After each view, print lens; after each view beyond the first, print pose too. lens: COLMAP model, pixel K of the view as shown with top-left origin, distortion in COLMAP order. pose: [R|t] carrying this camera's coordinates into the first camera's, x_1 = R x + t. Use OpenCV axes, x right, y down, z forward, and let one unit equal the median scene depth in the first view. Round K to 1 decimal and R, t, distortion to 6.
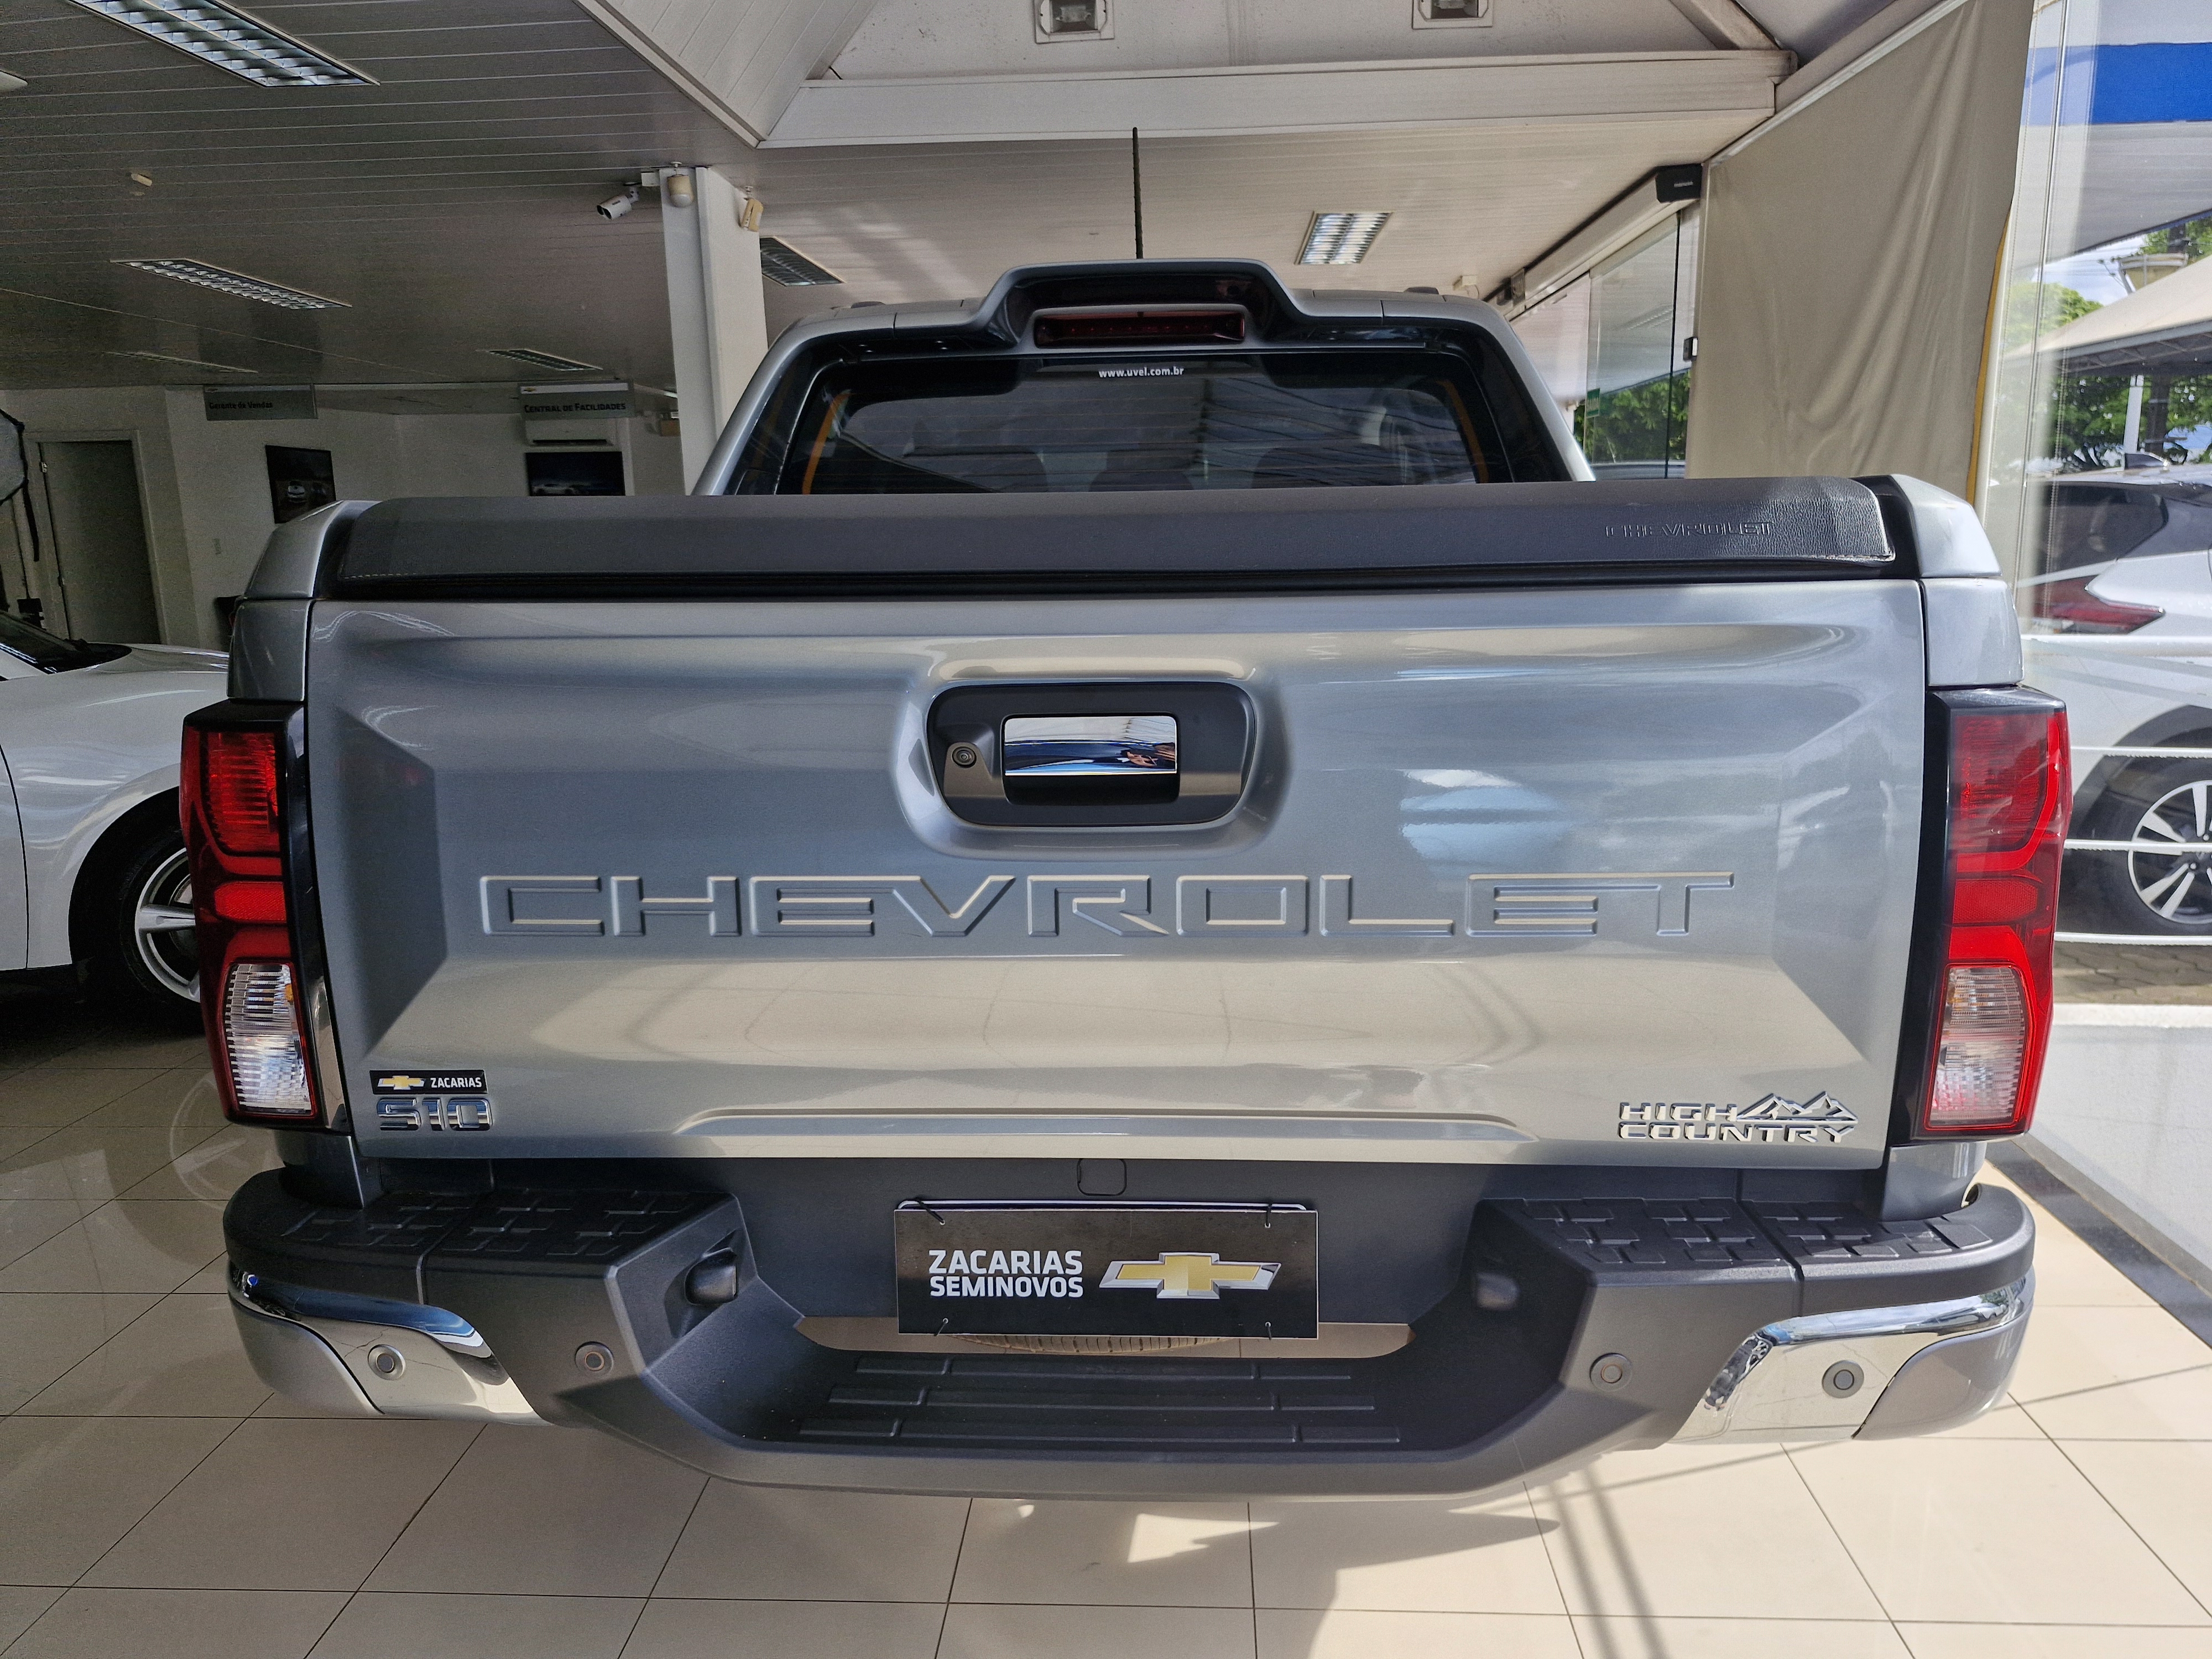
lens RADIAL K [[1542.3, 0, 1094.2], [0, 1542.3, 771.3], [0, 0, 1]] dist [0.089645, -0.113845]
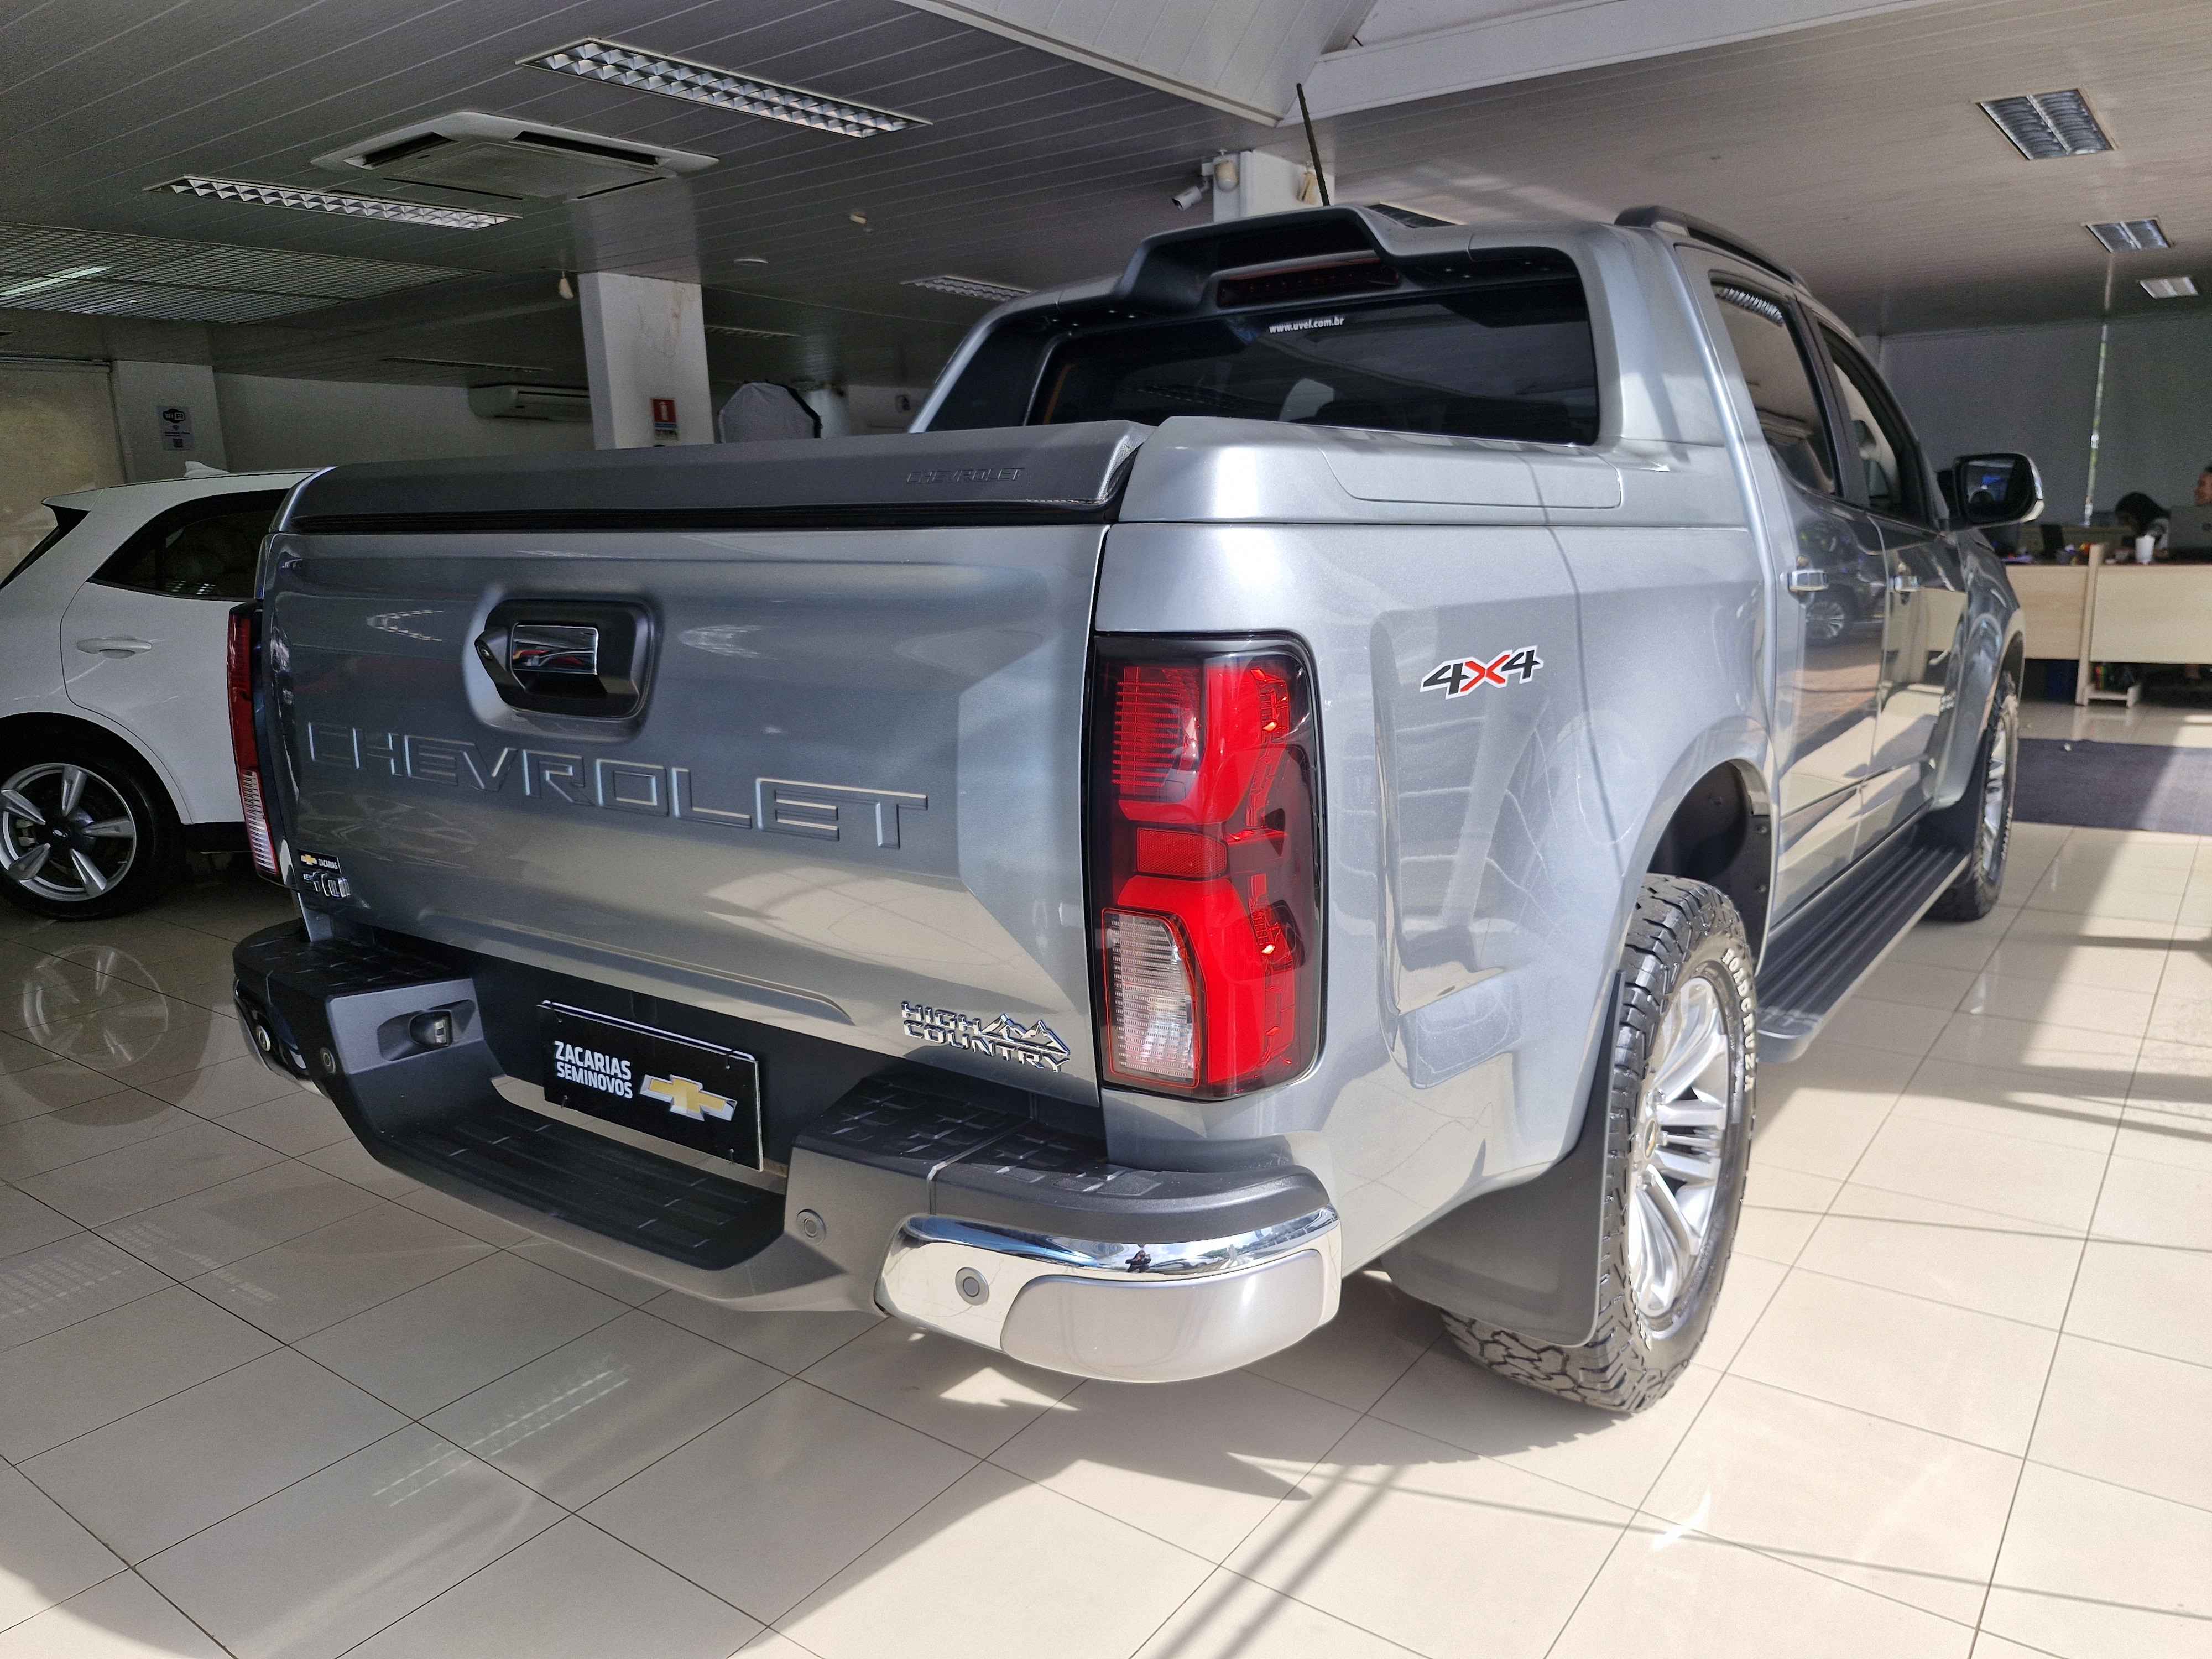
lens RADIAL K [[1542.3, 0, 1094.2], [0, 1542.3, 771.3], [0, 0, 1]] dist [0.089645, -0.113845]
pose [[0.836607, 0.086226, -0.540975, 0.952459], [-0.073840, 0.996272, 0.044604, -0.006706], [0.542804, 0.002630, 0.839855, 0.151974]]
